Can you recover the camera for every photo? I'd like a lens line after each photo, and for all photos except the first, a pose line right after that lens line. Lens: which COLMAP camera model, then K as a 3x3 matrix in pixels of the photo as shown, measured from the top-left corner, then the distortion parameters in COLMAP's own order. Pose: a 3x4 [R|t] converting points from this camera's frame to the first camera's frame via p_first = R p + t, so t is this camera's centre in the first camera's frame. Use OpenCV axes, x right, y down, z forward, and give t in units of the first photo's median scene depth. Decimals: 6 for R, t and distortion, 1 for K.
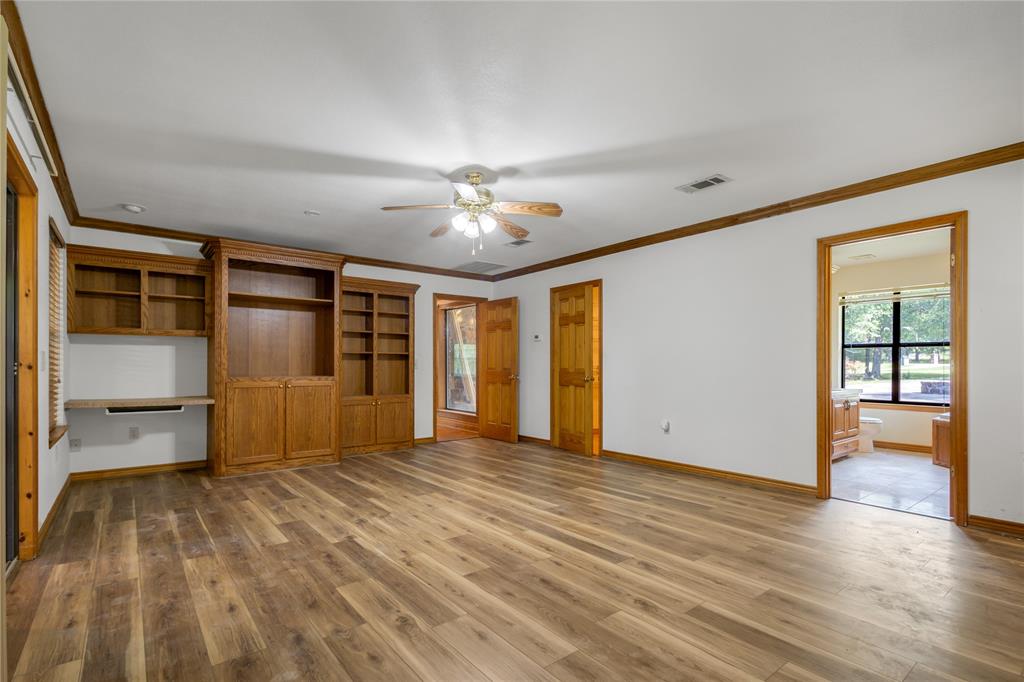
lens RADIAL K [[480.9, 0, 521.3], [0, 480.9, 365.2], [0, 0, 1]] dist [0.015022, -0.002789]
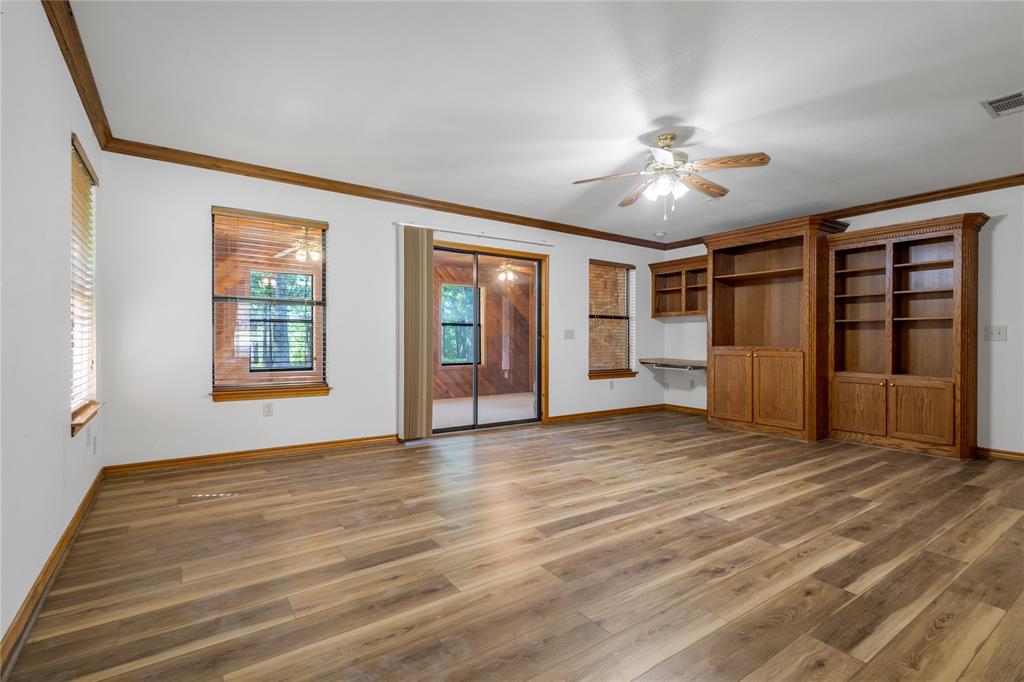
lens RADIAL K [[480.9, 0, 513.7], [0, 480.9, 342.3], [0, 0, 1]] dist [0.015022, -0.002789]
pose [[-0.061705, 0.004805, -0.998083, 0.783237], [-0.000342, 0.999988, 0.004836, 0.011217], [0.998094, 0.000639, -0.061702, 0.662162]]
